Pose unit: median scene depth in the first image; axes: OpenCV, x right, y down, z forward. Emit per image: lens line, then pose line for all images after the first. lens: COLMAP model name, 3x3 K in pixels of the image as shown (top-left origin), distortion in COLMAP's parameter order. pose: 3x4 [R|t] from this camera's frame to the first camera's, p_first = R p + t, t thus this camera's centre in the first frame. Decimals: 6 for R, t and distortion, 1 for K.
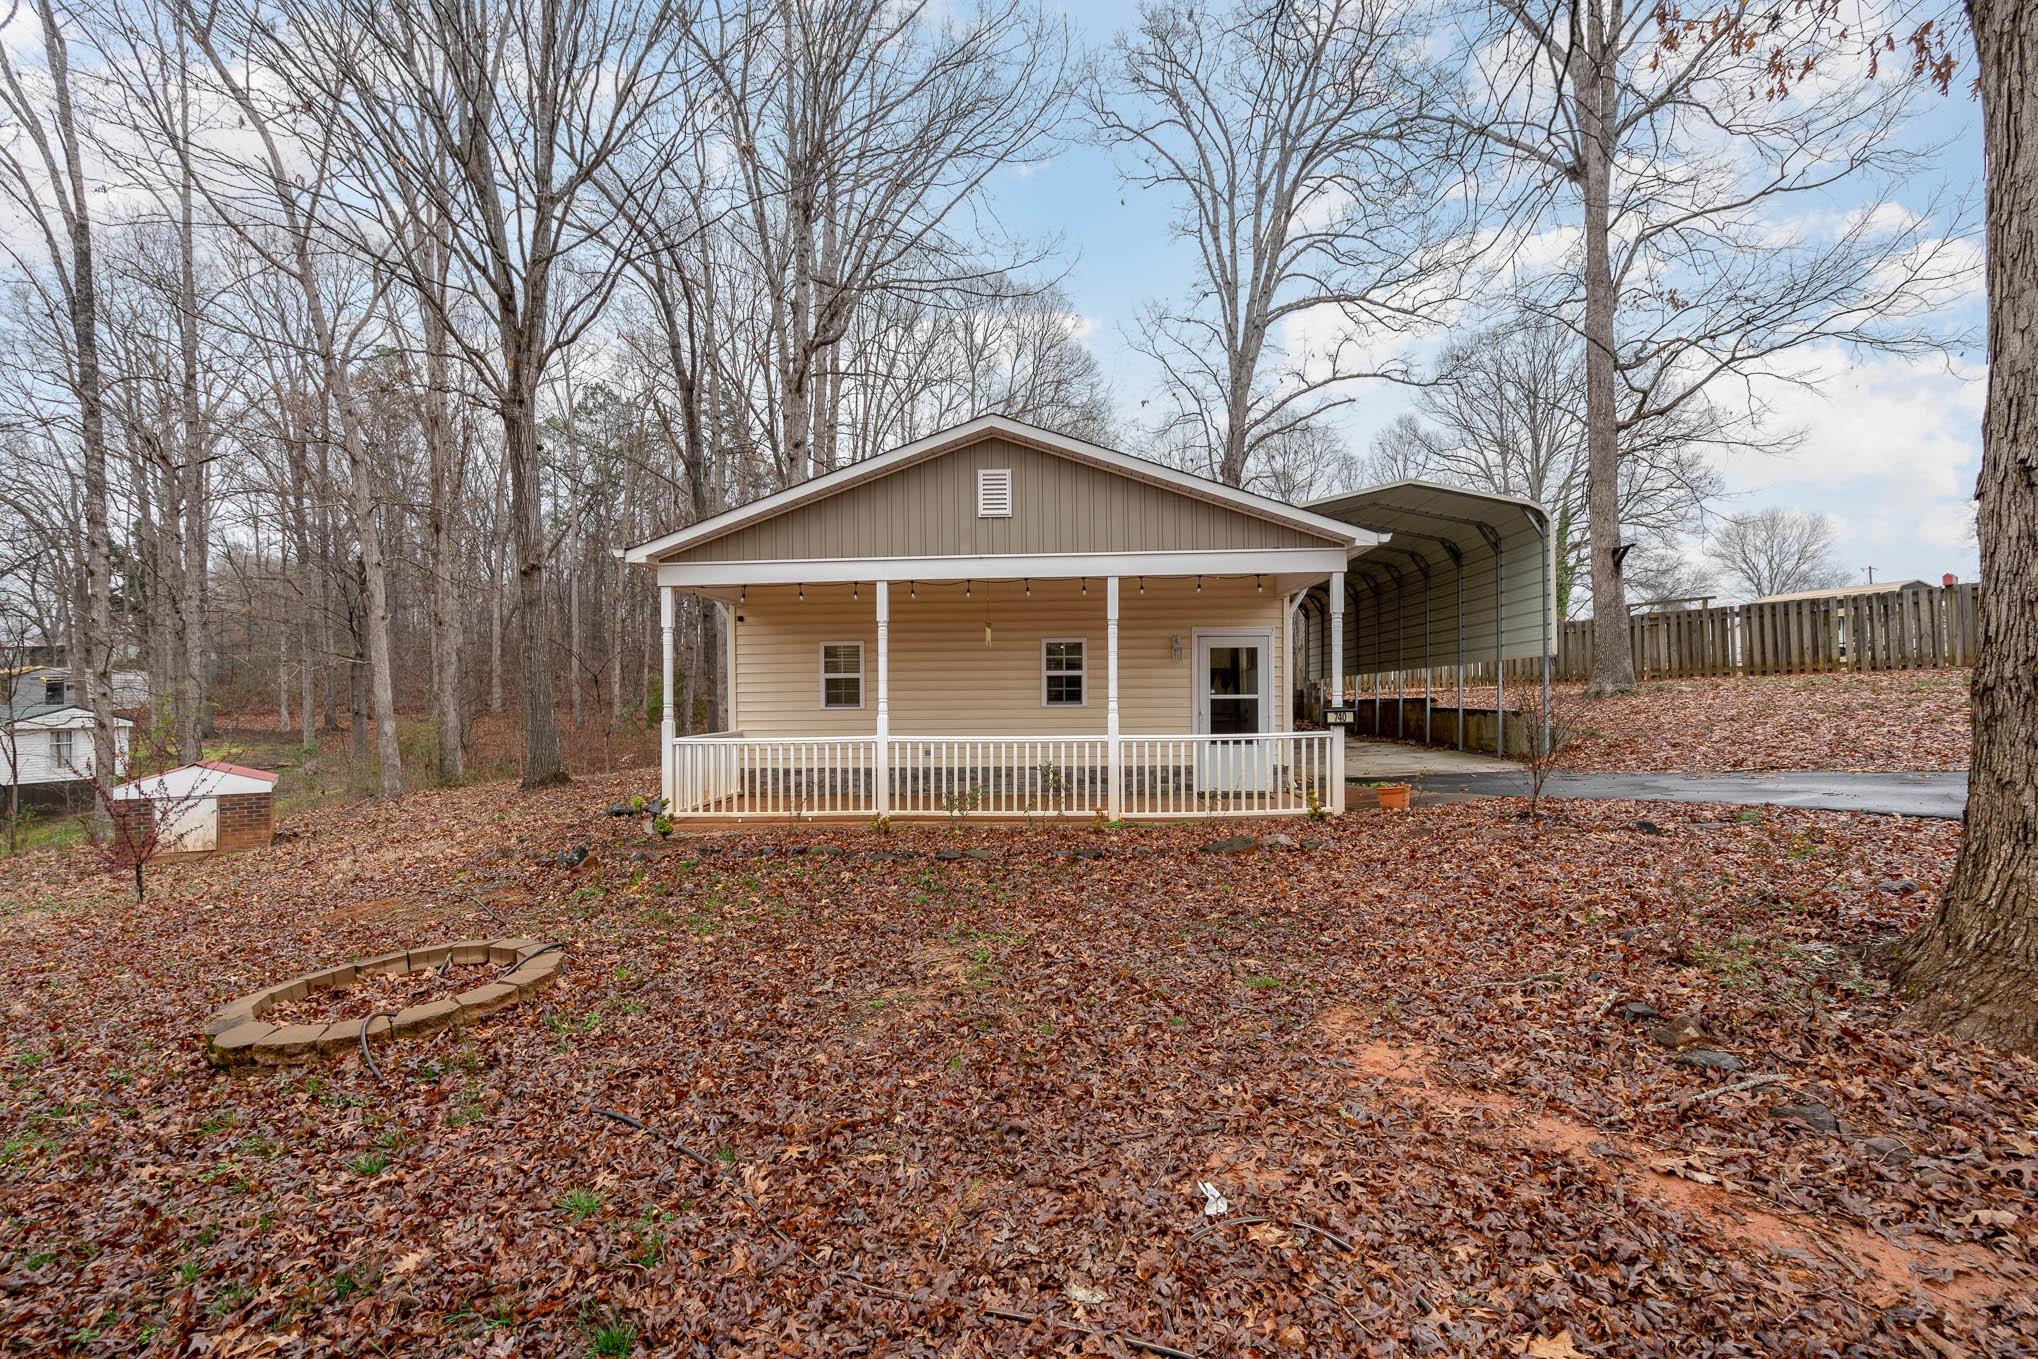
lens RADIAL K [[932.9, 0, 1008.9], [0, 932.9, 684.9], [0, 0, 1]] dist [-0.000074, 0.000725]
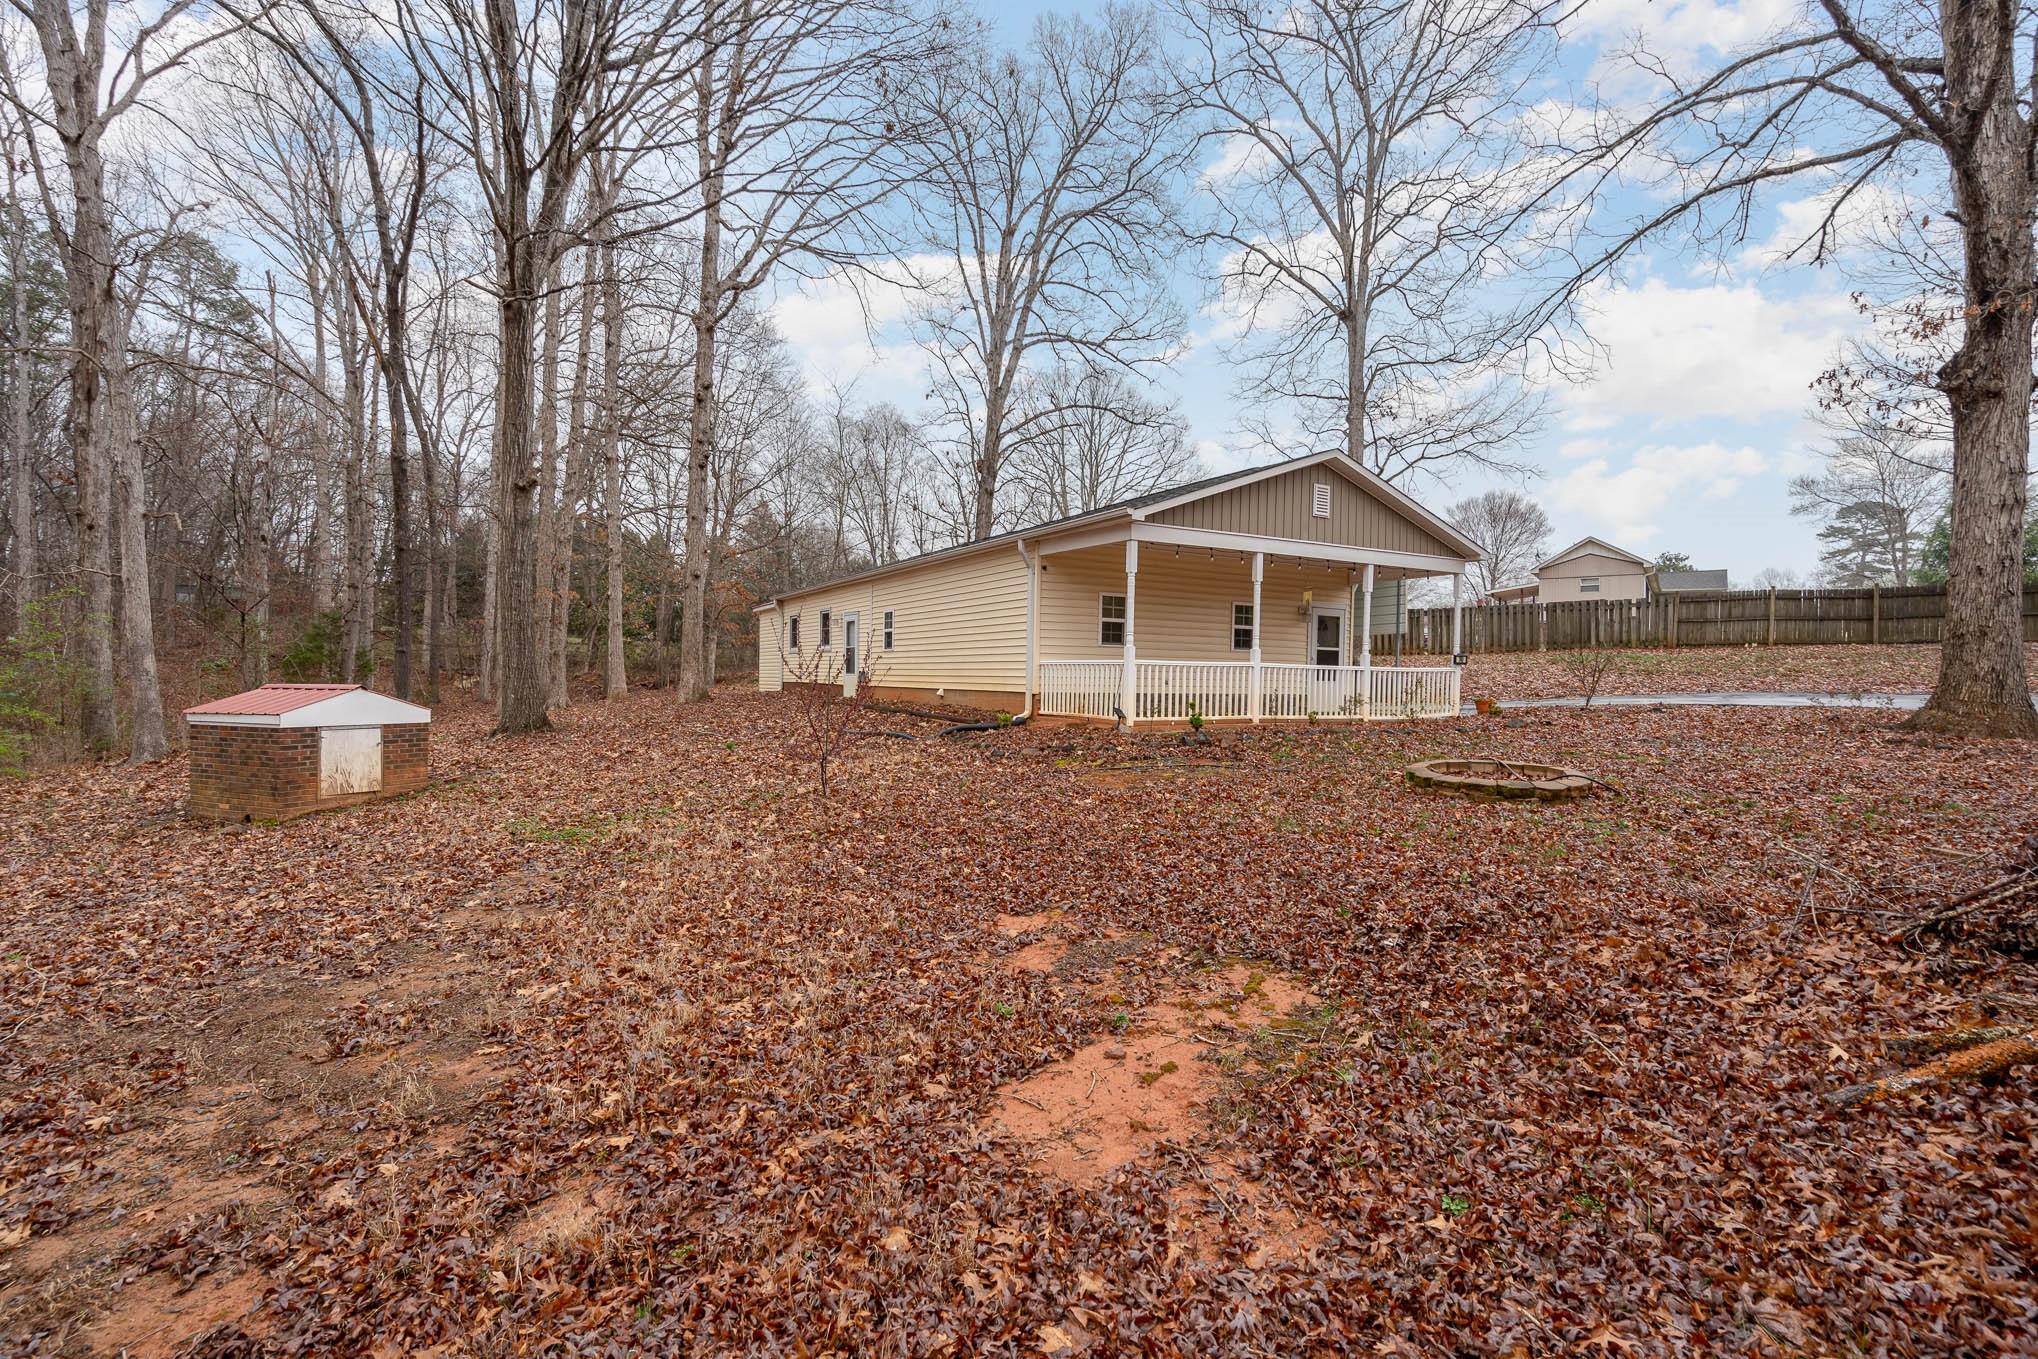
lens RADIAL K [[932.9, 0, 1008.9], [0, 932.9, 684.9], [0, 0, 1]] dist [-0.000074, 0.000725]
pose [[0.840511, 0.018156, 0.541491, -0.981138], [-0.030204, 0.999454, 0.013371, 0.065593], [-0.540952, -0.027594, 0.840601, 0.010435]]
